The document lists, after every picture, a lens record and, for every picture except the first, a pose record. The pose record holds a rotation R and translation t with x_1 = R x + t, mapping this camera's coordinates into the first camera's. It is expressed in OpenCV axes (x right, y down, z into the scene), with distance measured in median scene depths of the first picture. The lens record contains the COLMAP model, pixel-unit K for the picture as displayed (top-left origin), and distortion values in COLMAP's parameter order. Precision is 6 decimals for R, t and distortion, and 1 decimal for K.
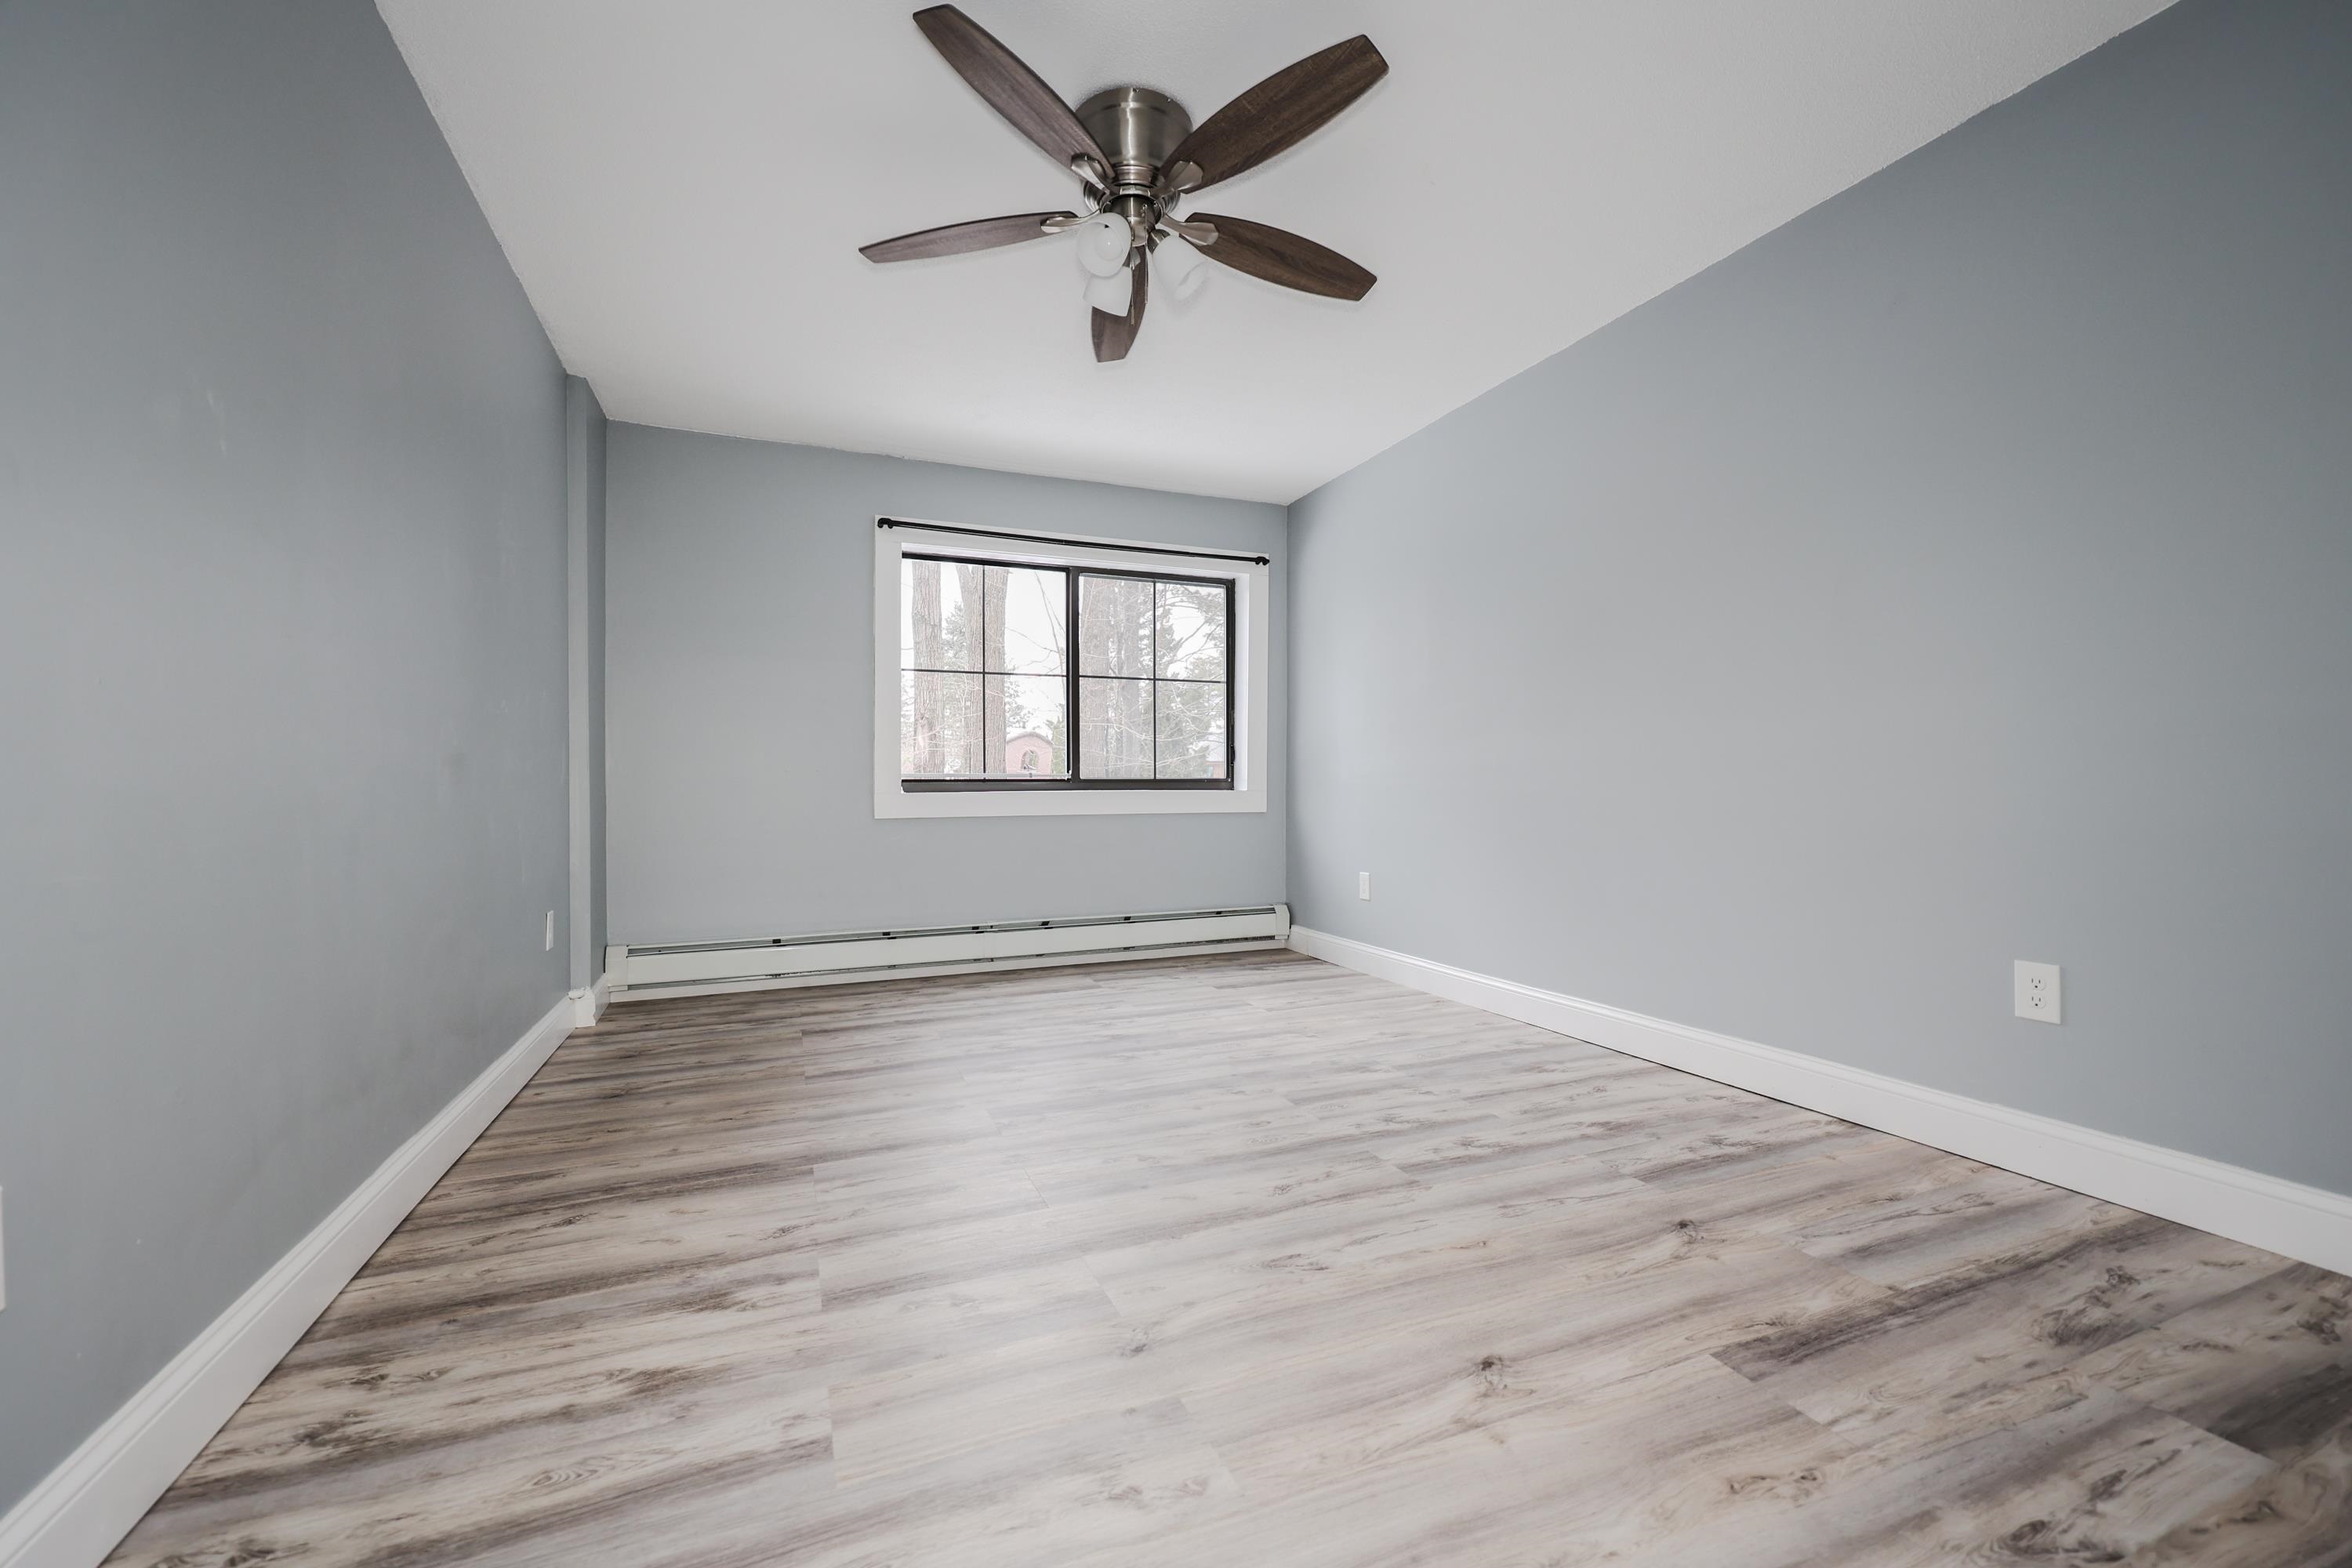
lens RADIAL K [[963.0, 0, 1185.4], [0, 963.0, 791.5], [0, 0, 1]] dist [0.000934, -0.000364]
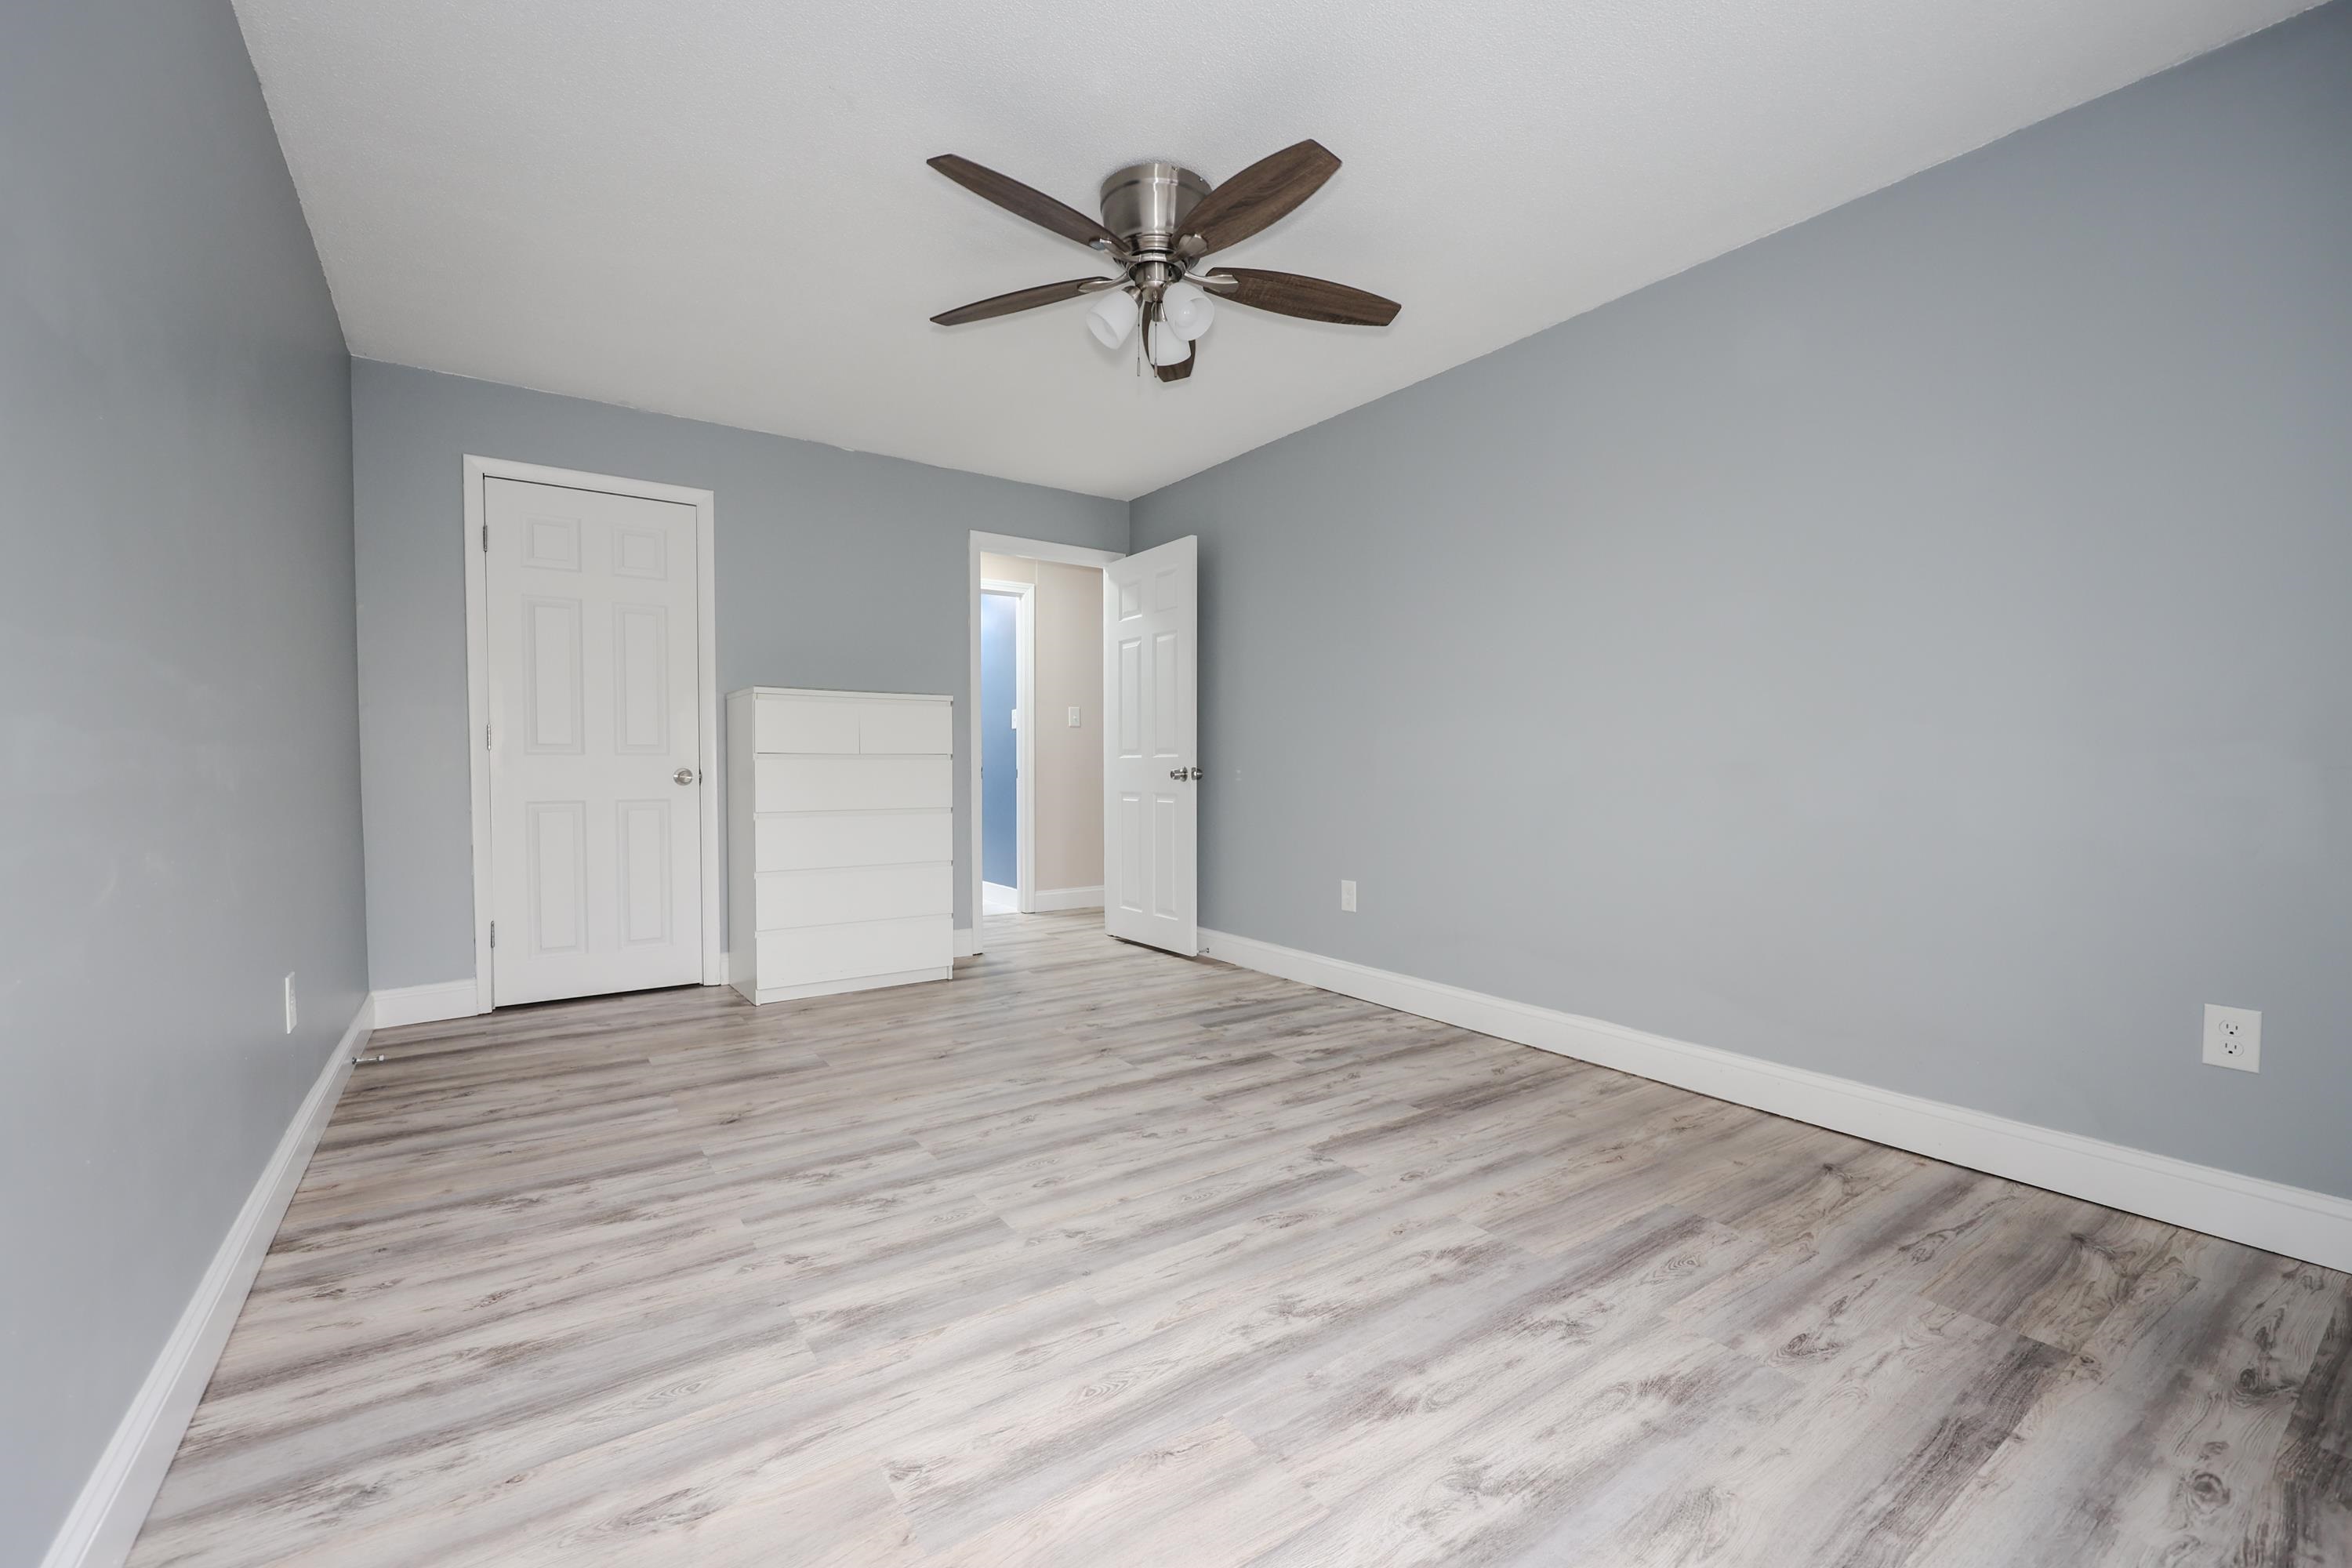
lens RADIAL K [[963.0, 0, 1185.4], [0, 963.0, 791.5], [0, 0, 1]] dist [0.000934, -0.000364]
pose [[-0.976901, 0.011133, -0.213404, 0.127910], [0.004862, 0.999541, 0.029888, -0.036769], [0.213639, 0.028160, -0.976507, 1.766901]]
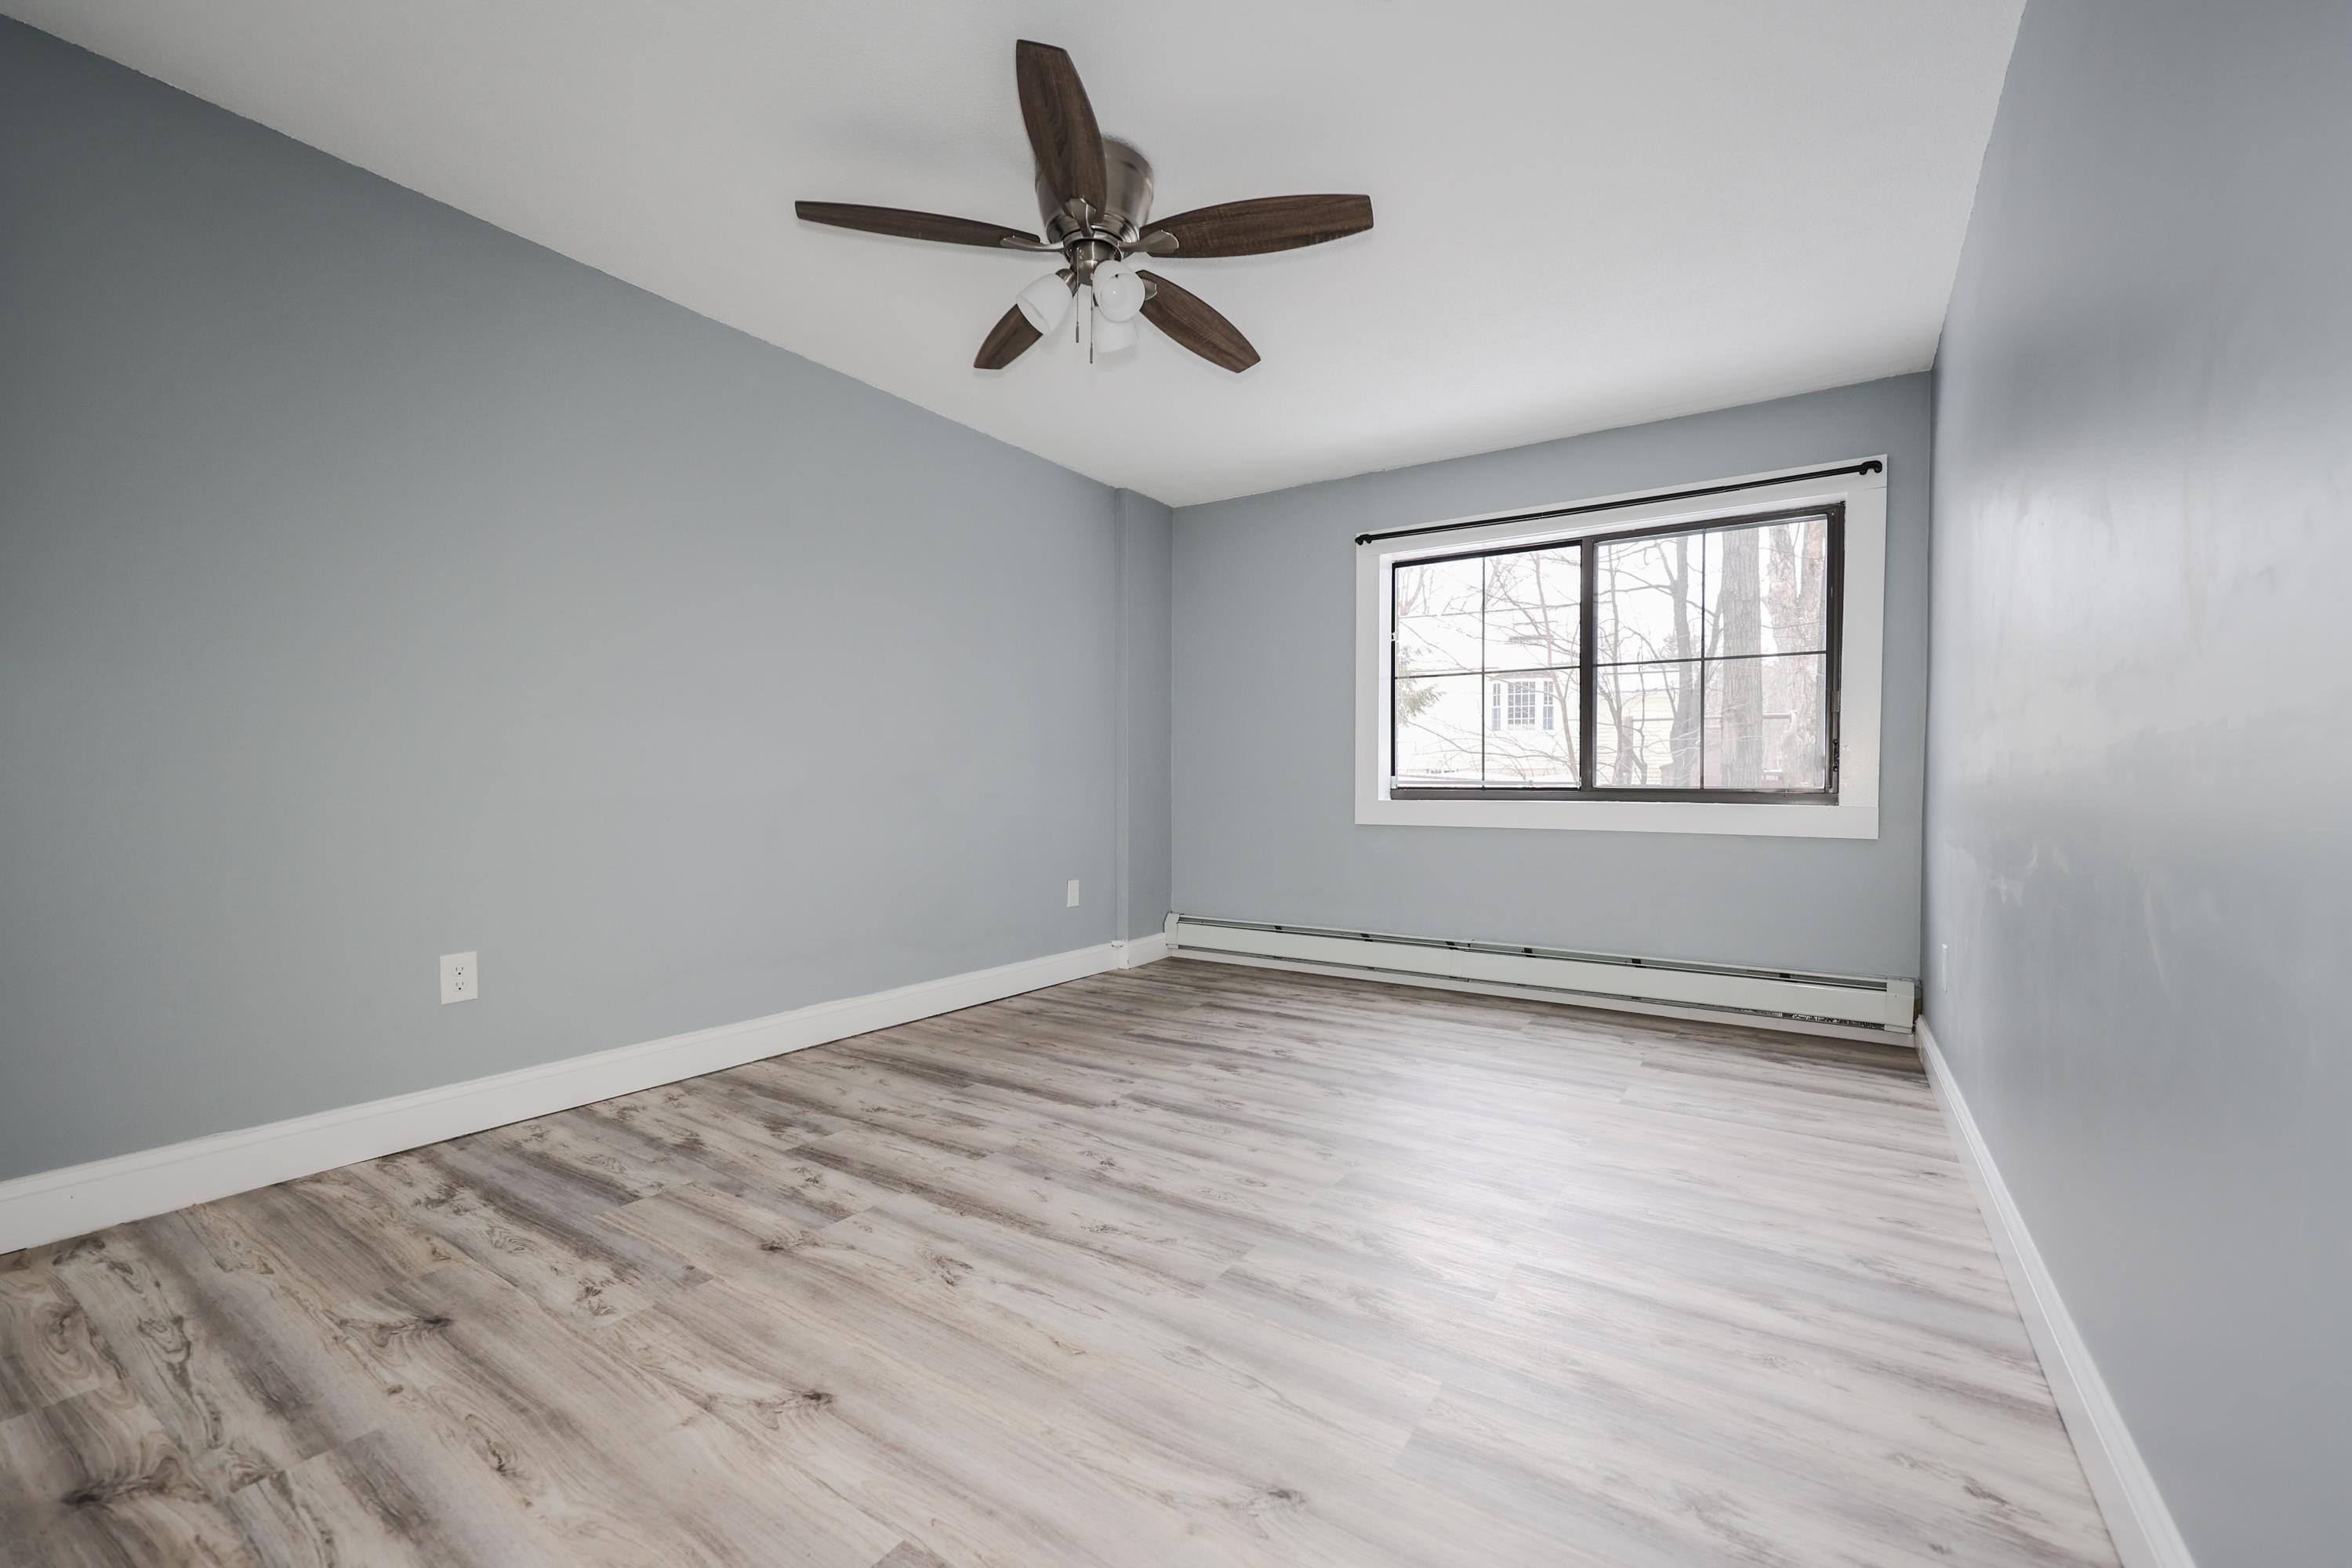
lens RADIAL K [[970.1, 0, 1167.2], [0, 970.1, 793.9], [0, 0, 1]] dist [0.003487, 0.000256]
pose [[0.547777, 0.016037, -0.836471, 0.735702], [-0.010788, 0.999869, 0.012105, -0.025409], [0.836555, 0.002392, 0.547878, 0.410538]]
